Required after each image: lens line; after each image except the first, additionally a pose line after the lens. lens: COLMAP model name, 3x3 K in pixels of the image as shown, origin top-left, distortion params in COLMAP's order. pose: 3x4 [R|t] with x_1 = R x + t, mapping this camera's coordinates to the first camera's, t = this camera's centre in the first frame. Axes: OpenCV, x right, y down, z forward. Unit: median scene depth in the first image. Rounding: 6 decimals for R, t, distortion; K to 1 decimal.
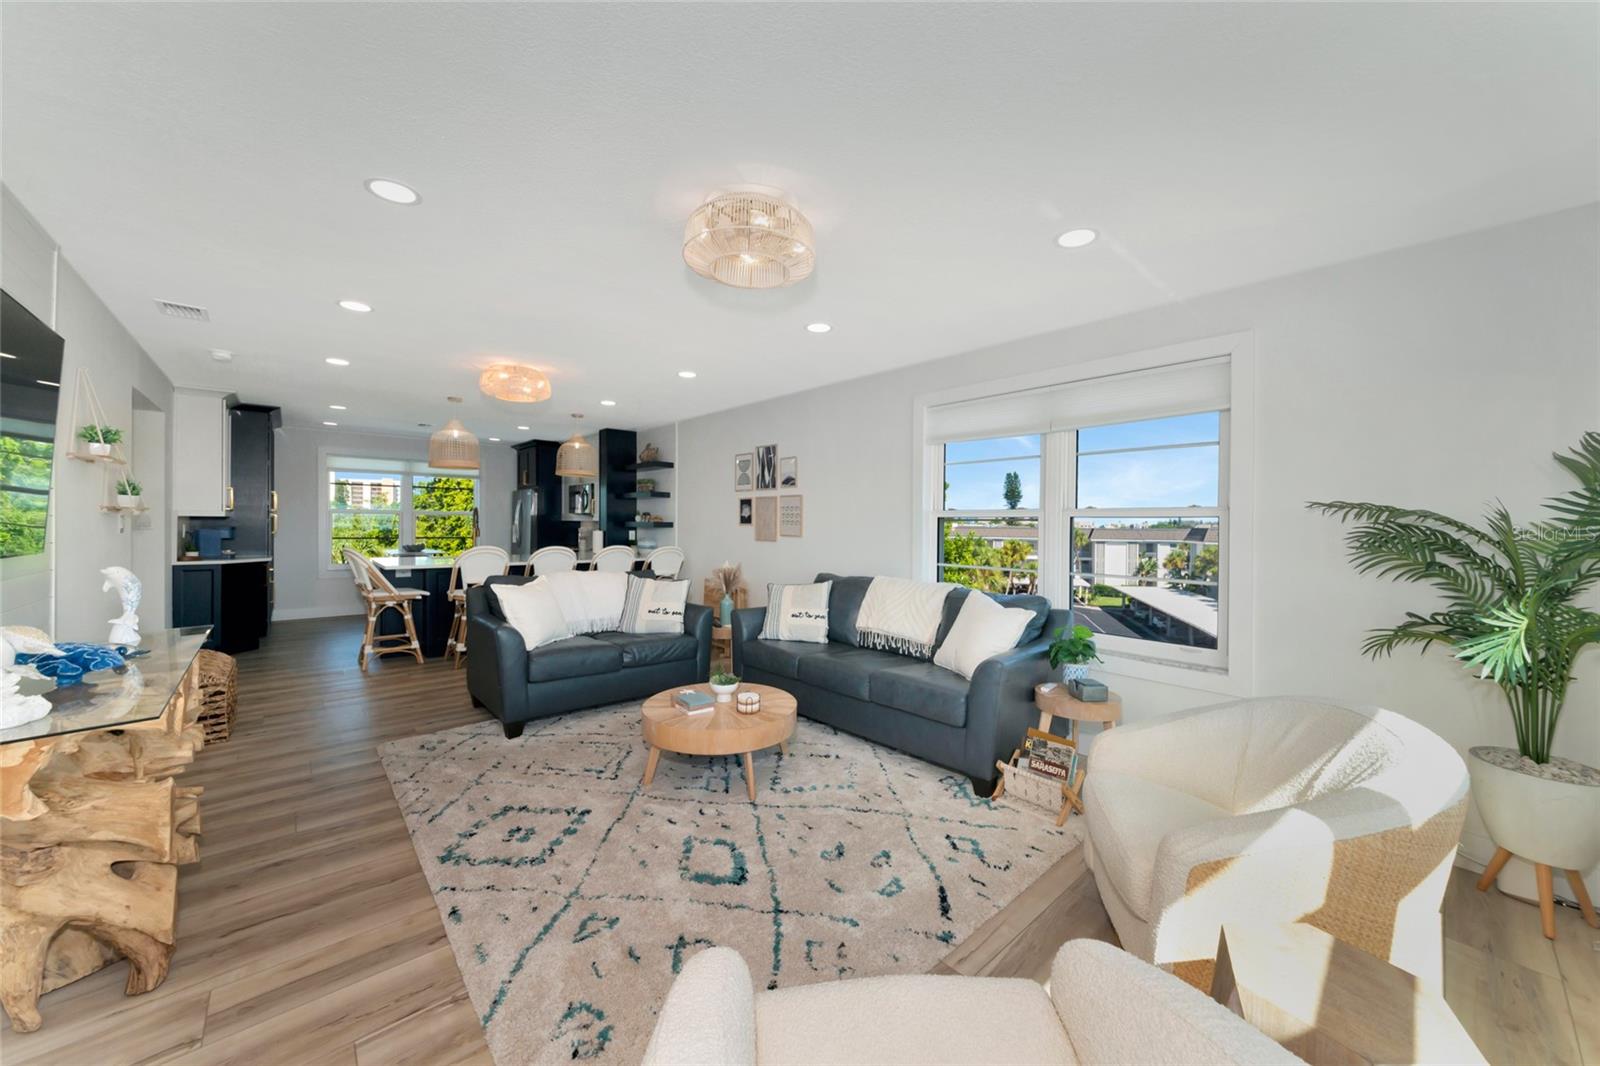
lens RADIAL K [[587.5, 0, 797.5], [0, 587.5, 541.9], [0, 0, 1]] dist [0.014030, 0.000074]
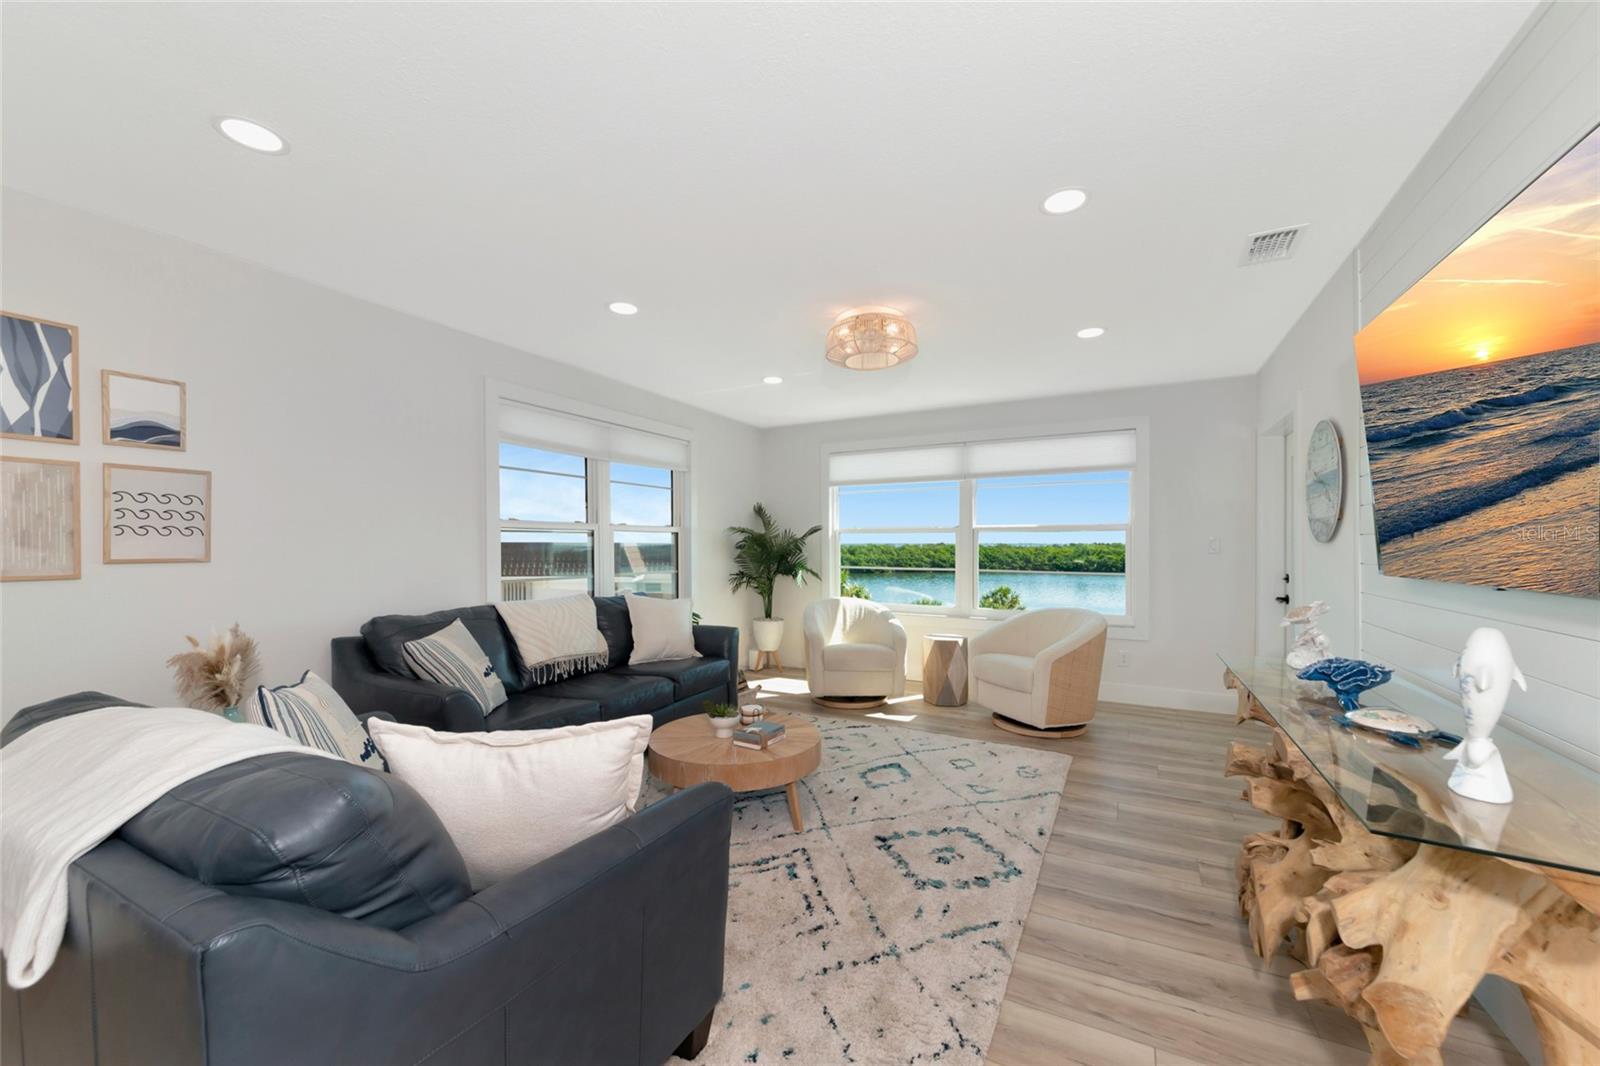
lens RADIAL K [[614.9, 0, 797.1], [0, 614.9, 556.5], [0, 0, 1]] dist [0.000888, 0.000034]
pose [[-0.347478, -0.022066, 0.937429, -1.262142], [0.032276, 0.998849, 0.035476, -0.030944], [-0.937133, 0.042583, -0.346365, 1.491987]]
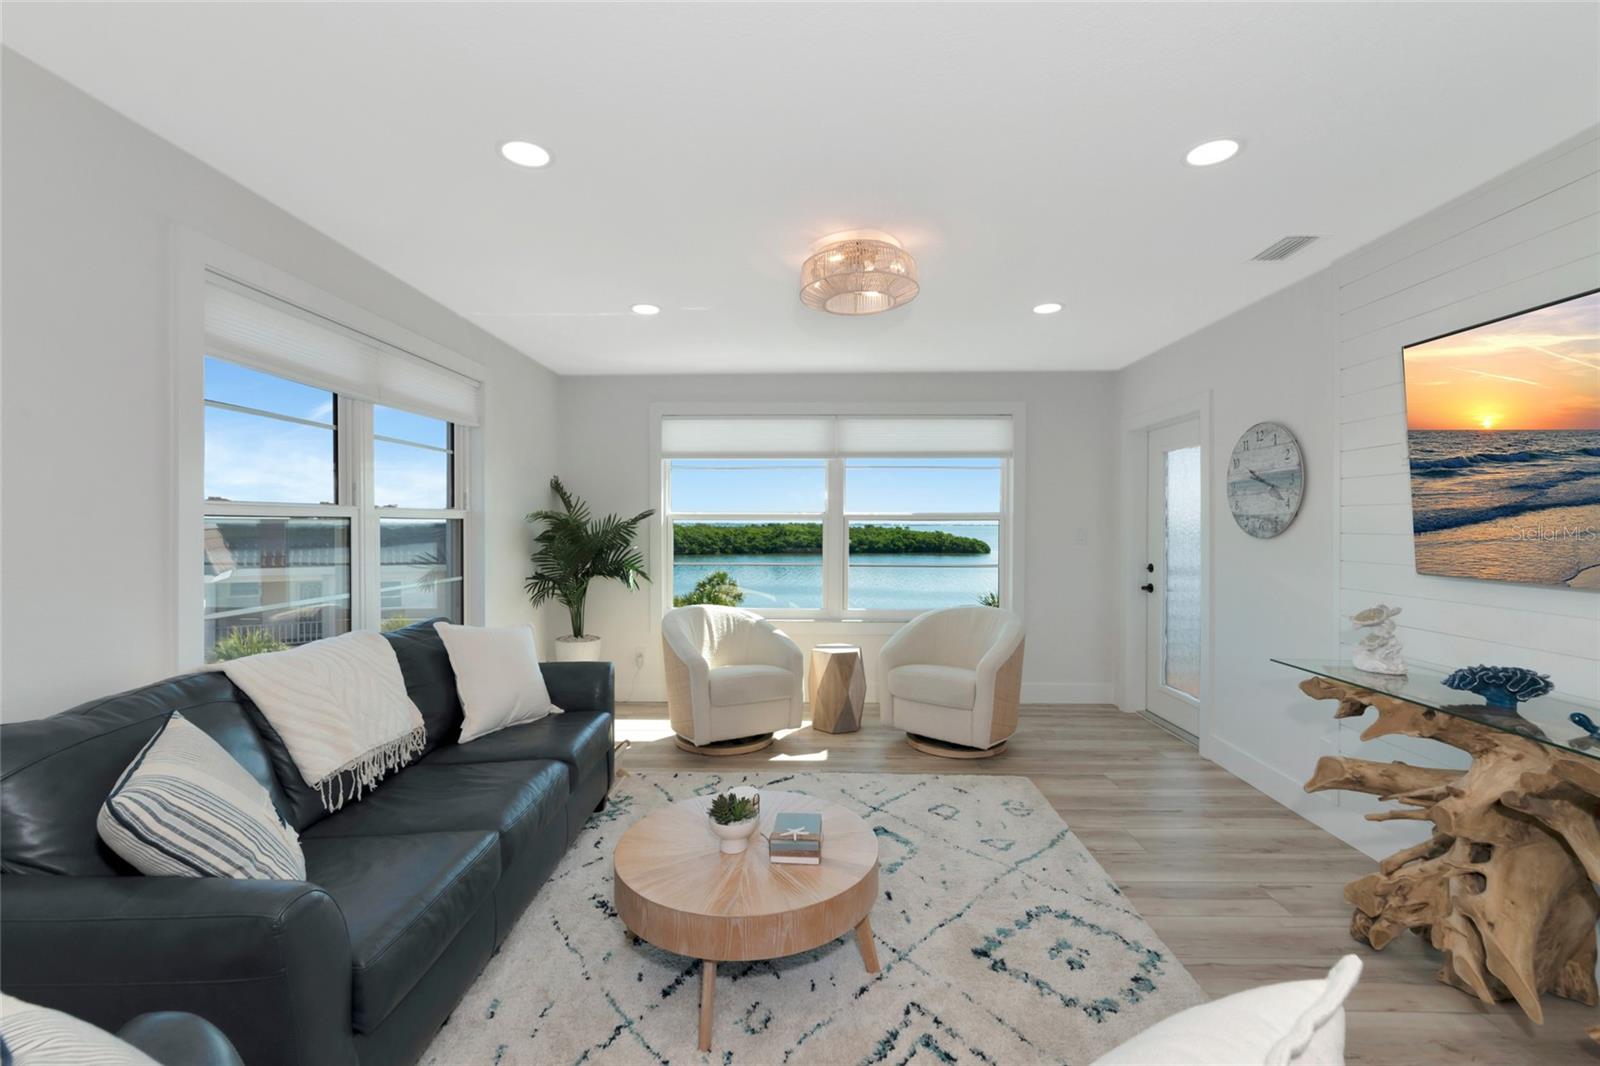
lens RADIAL K [[697.1, 0, 803.5], [0, 697.1, 517.8], [0, 0, 1]] dist [0.003021, -0.000187]
pose [[-0.737230, 0.001716, 0.675639, -0.782110], [0.020453, 0.999595, 0.019779, -0.069539], [-0.675332, 0.028400, -0.736967, 1.777567]]
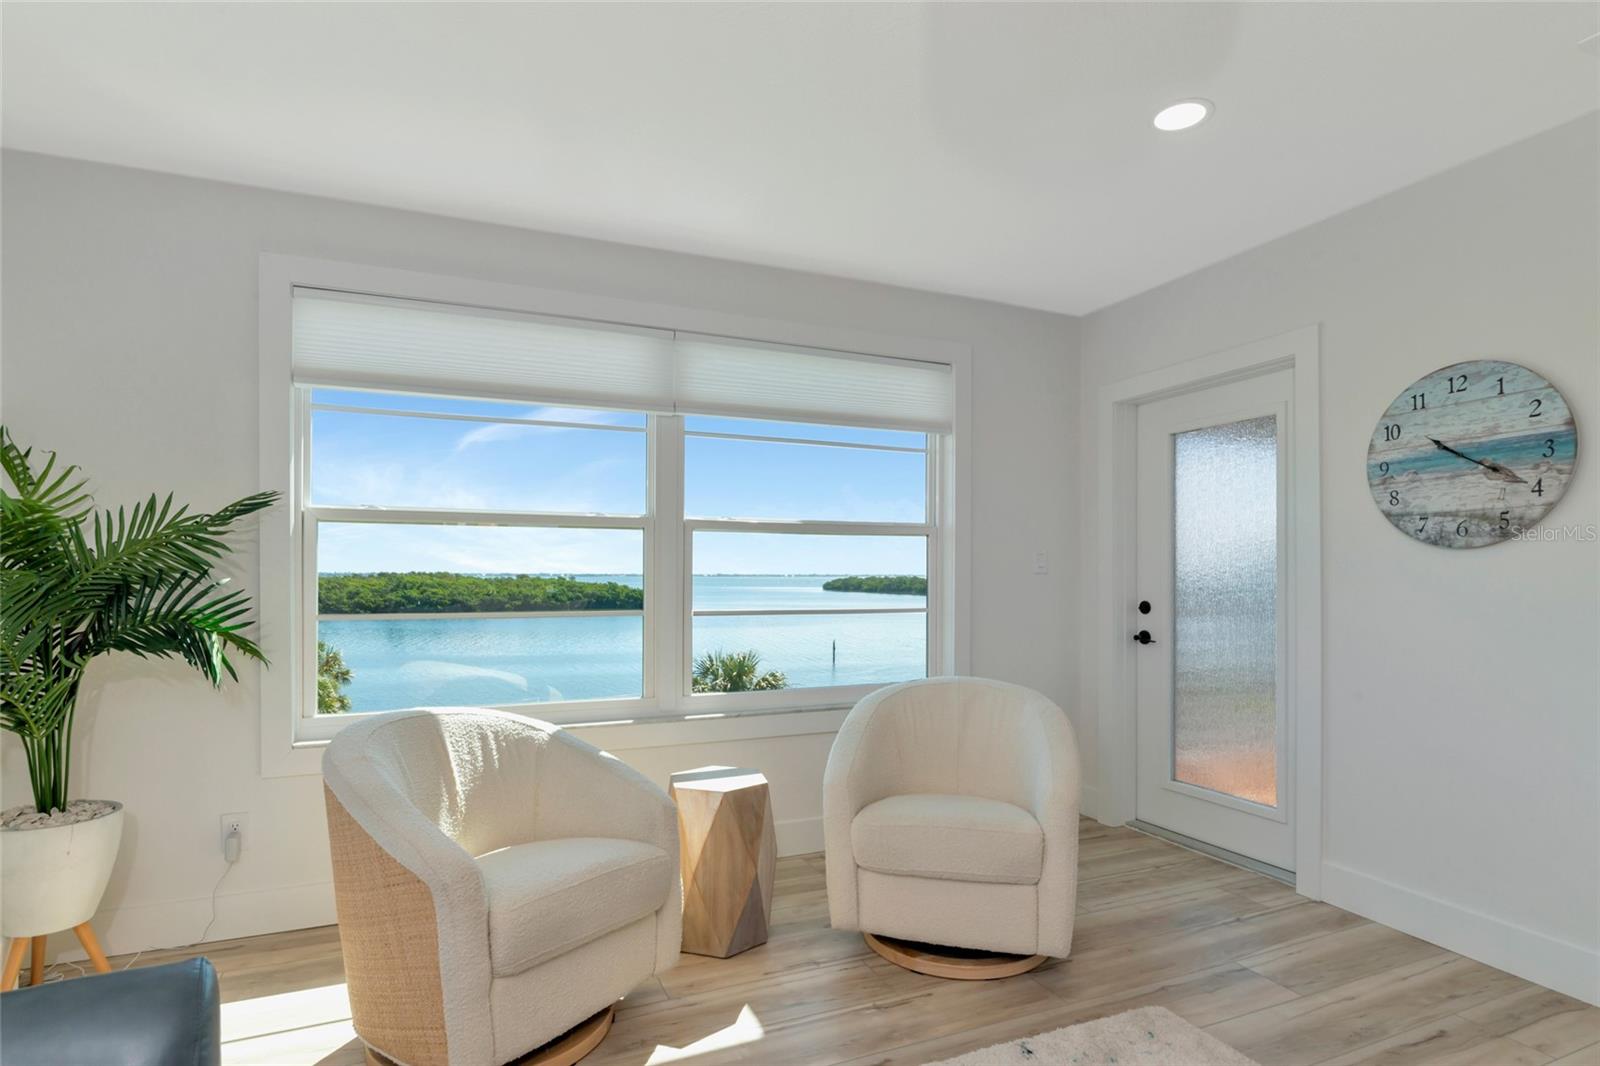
lens RADIAL K [[836.2, 0, 803.2], [0, 836.2, 571.1], [0, 0, 1]] dist [-0.000603, -0.000028]
pose [[-0.949264, -0.002054, 0.314474, -0.072089], [0.008191, 0.999478, 0.031254, 0.005991], [-0.314374, 0.032244, -0.948751, 1.378784]]
